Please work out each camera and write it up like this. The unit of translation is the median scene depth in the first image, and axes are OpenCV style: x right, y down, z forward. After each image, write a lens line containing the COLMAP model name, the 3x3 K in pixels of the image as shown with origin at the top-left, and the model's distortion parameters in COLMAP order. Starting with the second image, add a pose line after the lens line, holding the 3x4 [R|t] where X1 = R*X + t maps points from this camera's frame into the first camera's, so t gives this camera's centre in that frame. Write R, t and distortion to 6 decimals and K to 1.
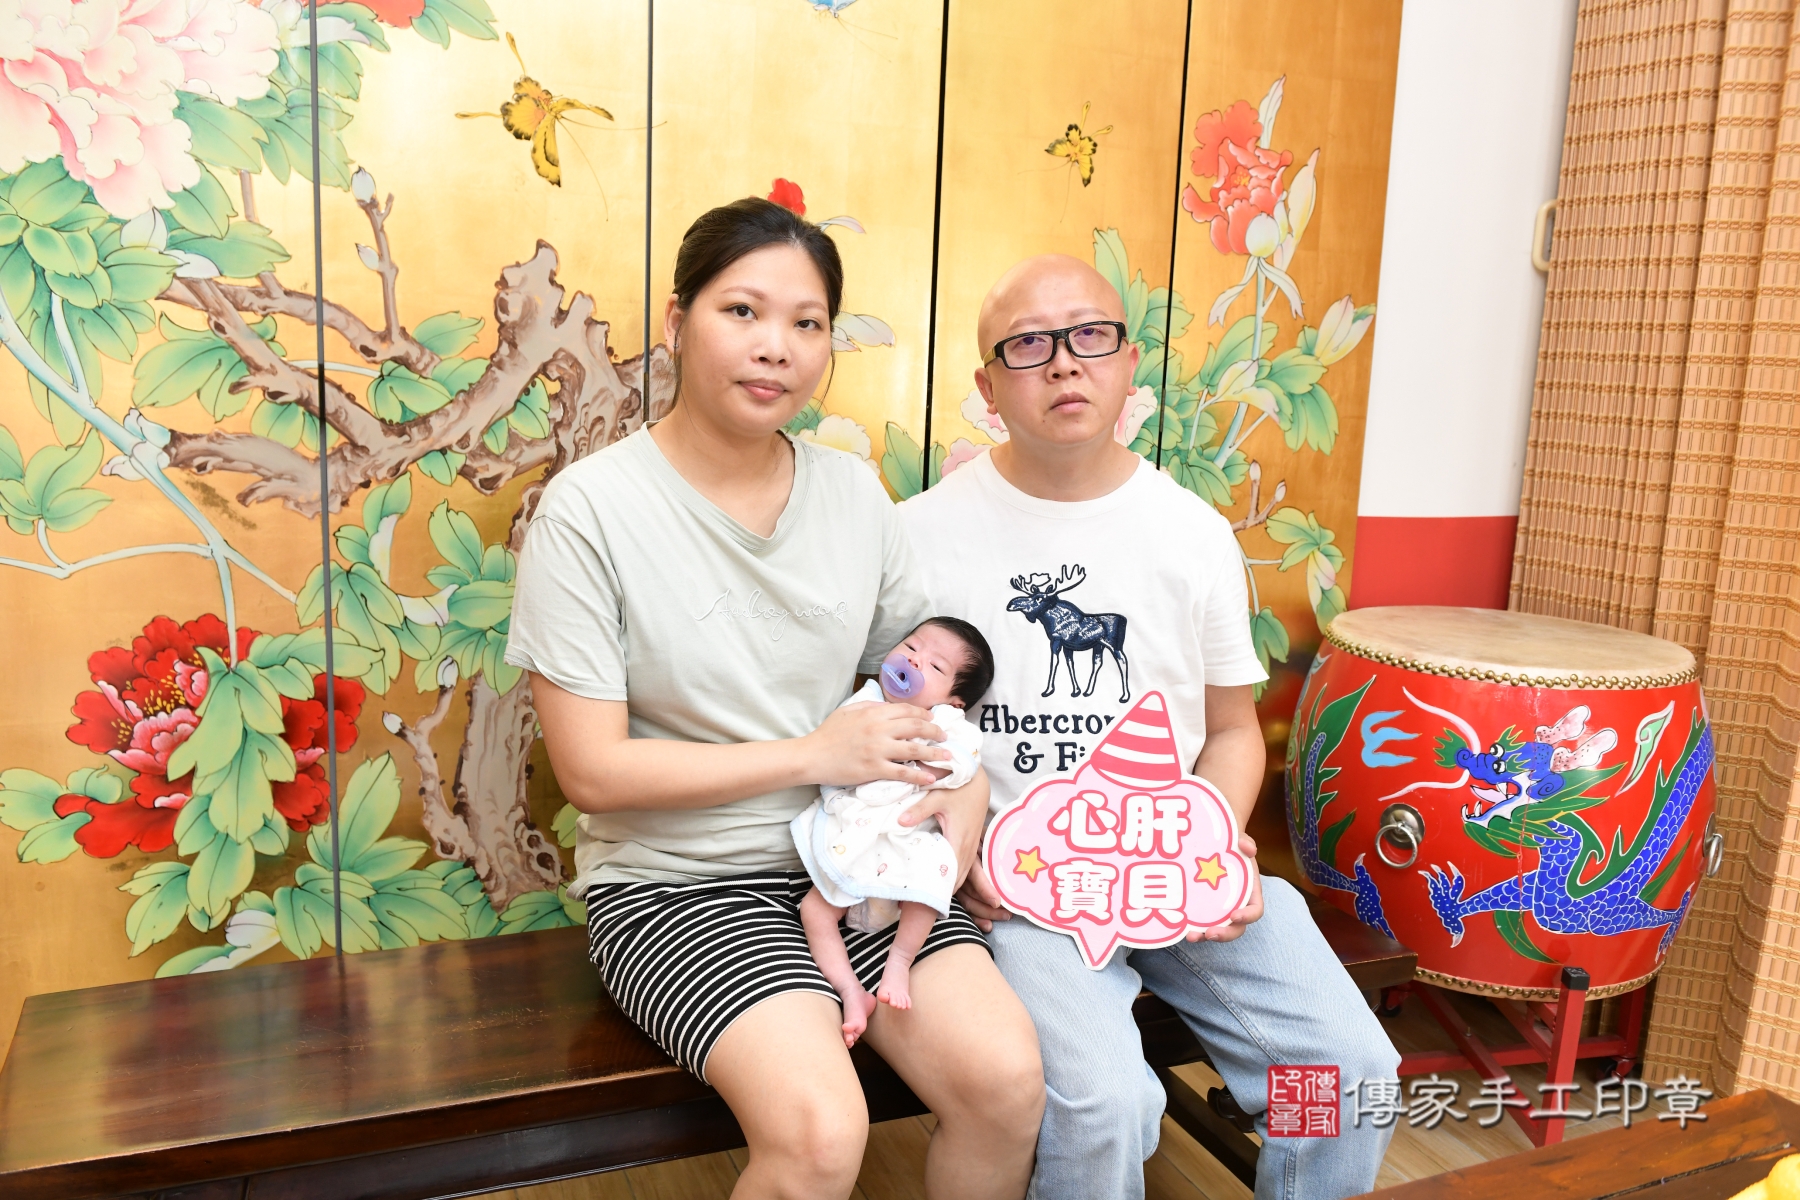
lens RADIAL K [[1428.8, 0, 882.1], [0, 1428.8, 599.0], [0, 0, 1]] dist [-0.022053, -0.003972]
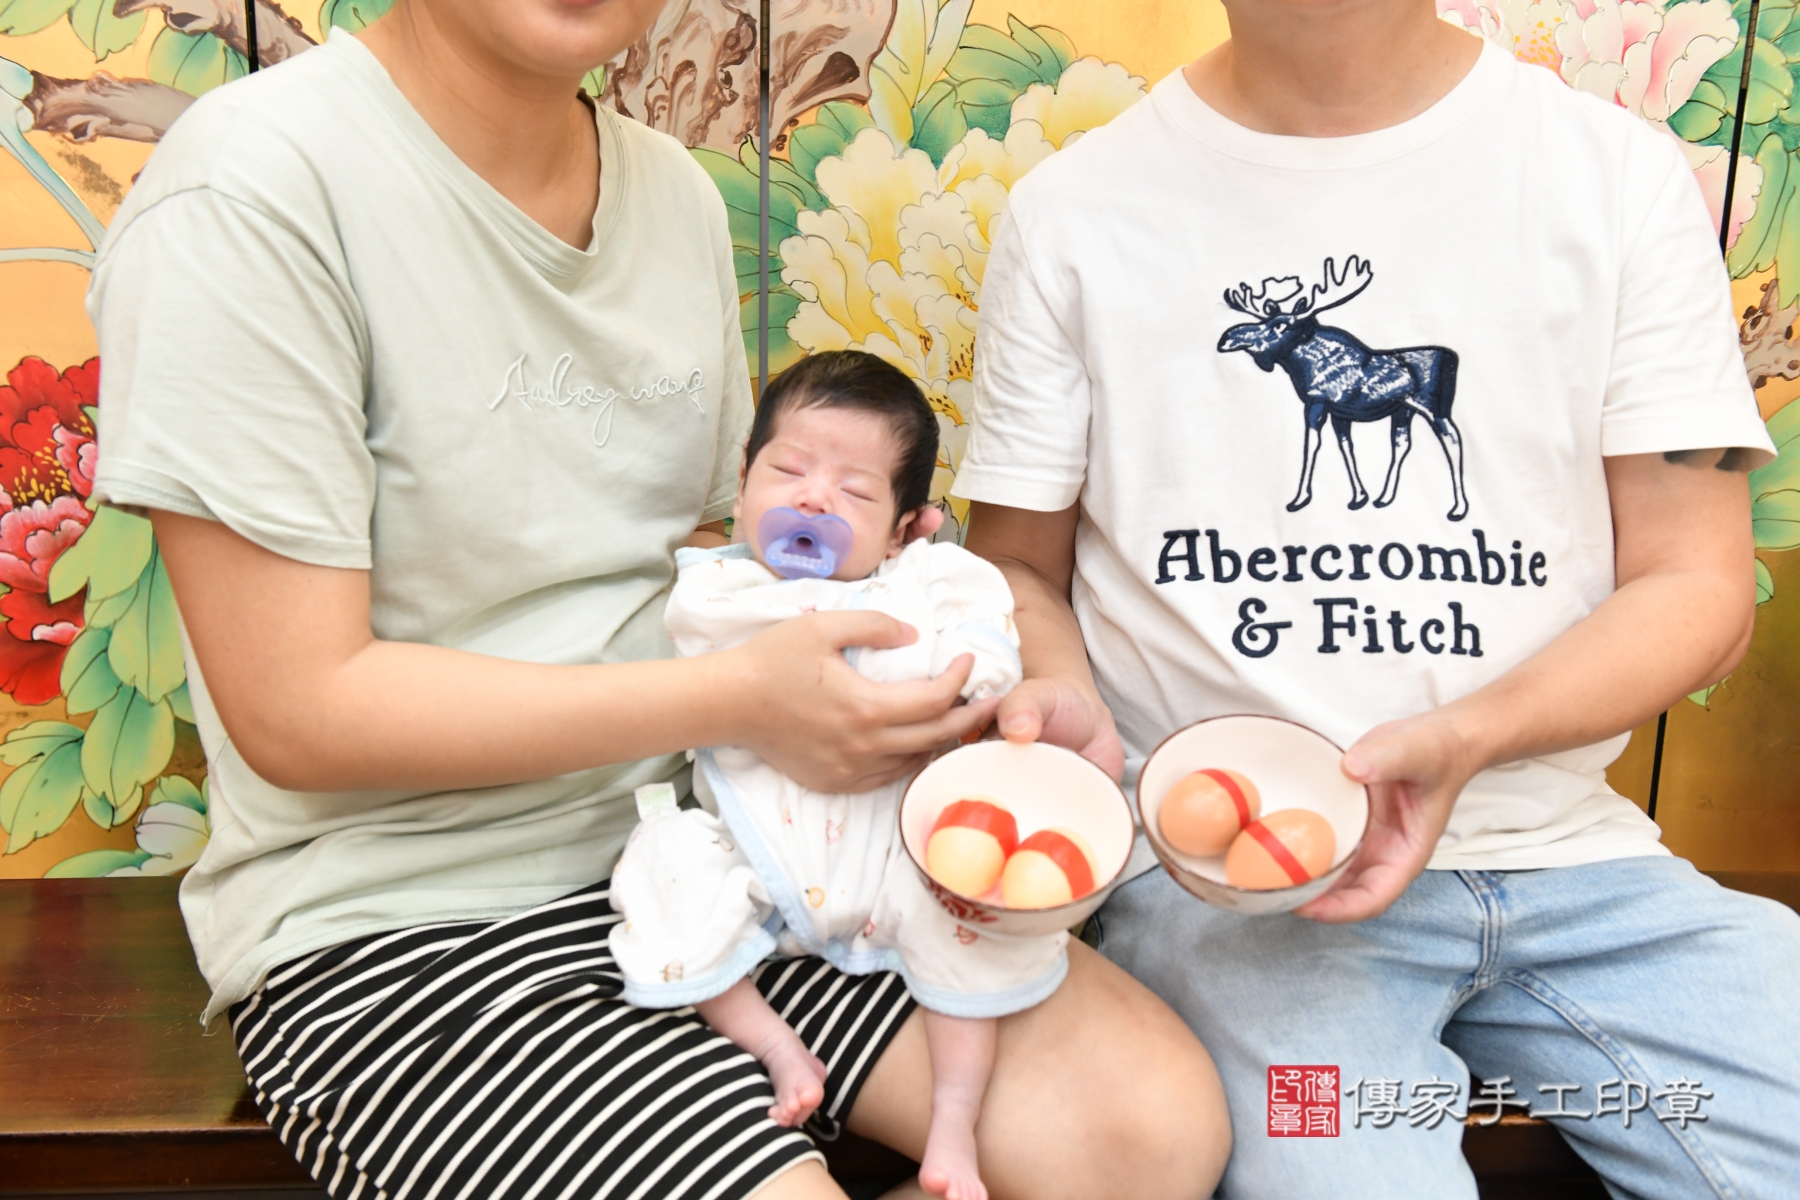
lens RADIAL K [[1860.6, 0, 883.3], [0, 1860.6, 601.0], [0, 0, 1]] dist [0.059047, 0.000000]
pose [[0.941956, 0.056558, -0.330939, 0.168075], [-0.040527, 0.997655, 0.055150, 0.058708], [0.333282, -0.038537, 0.942039, 0.269837]]
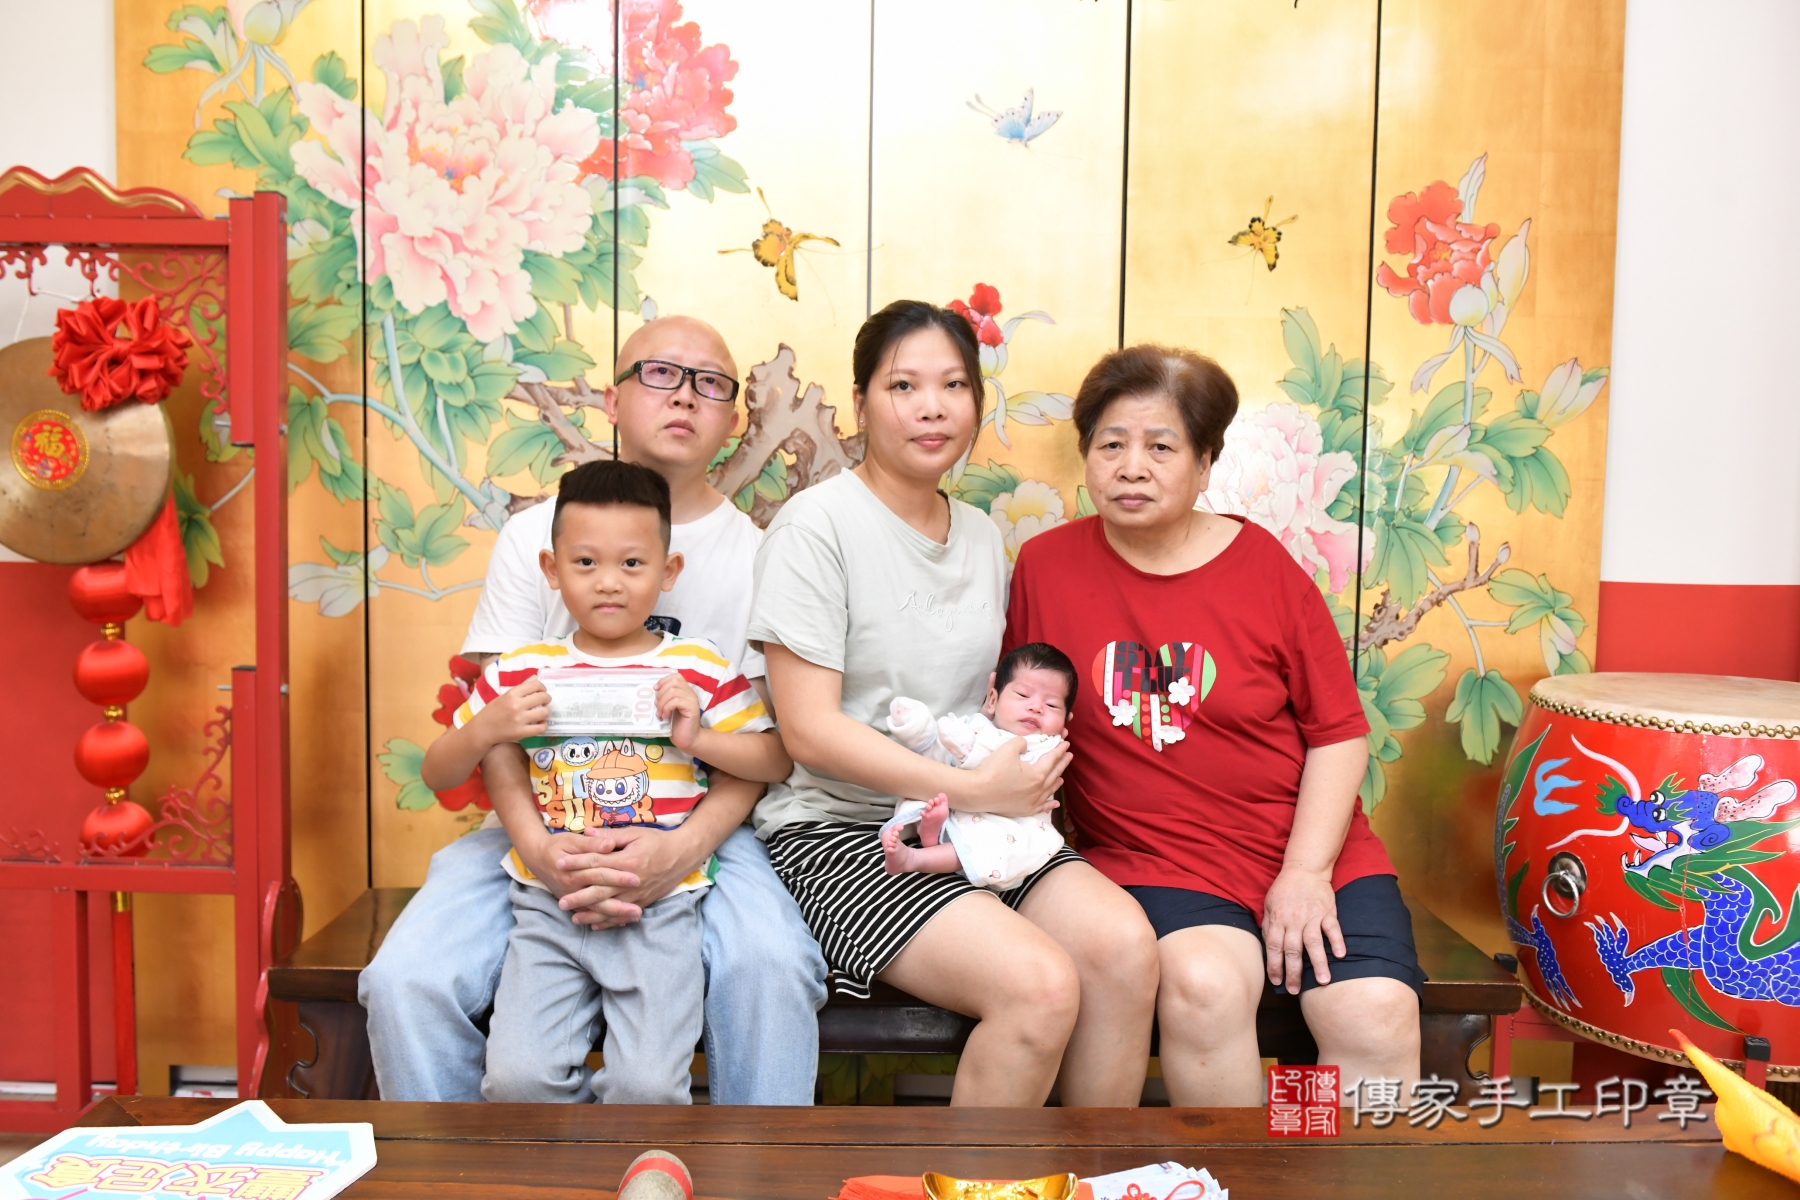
lens RADIAL K [[1428.8, 0, 888.8], [0, 1428.8, 594.3], [0, 0, 1]] dist [-0.022053, -0.003972]
pose [[0.928599, 0.002613, -0.371075, 0.319730], [-0.041138, 0.994536, -0.095943, 0.087008], [0.368797, 0.104358, 0.923633, -0.110853]]
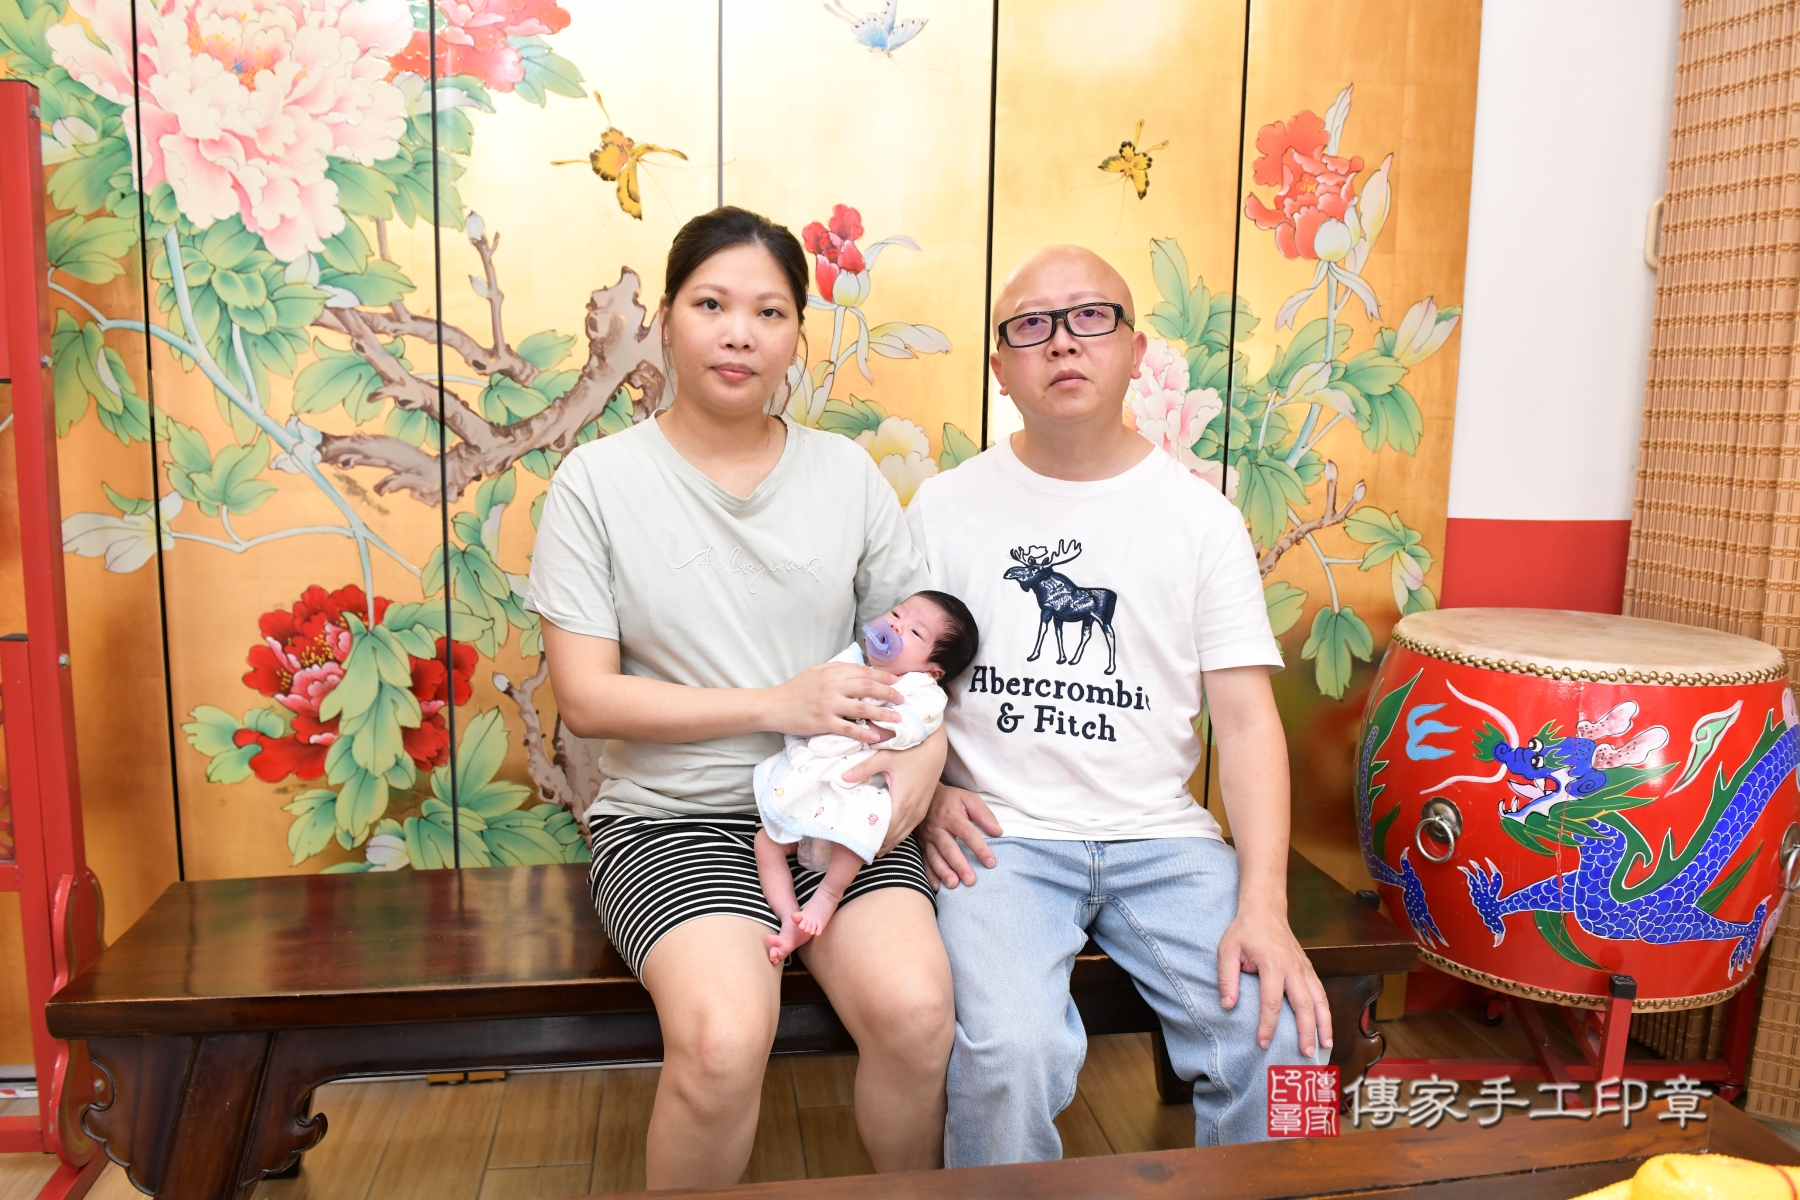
lens RADIAL K [[1283.3, 0, 883.7], [0, 1283.3, 600.6], [0, 0, 1]] dist [-0.046319, -0.000052]
pose [[0.971437, 0.013667, -0.236906, 0.213592], [-0.019769, 0.999531, -0.023401, 0.038772], [0.236475, 0.027416, 0.971251, 0.052638]]
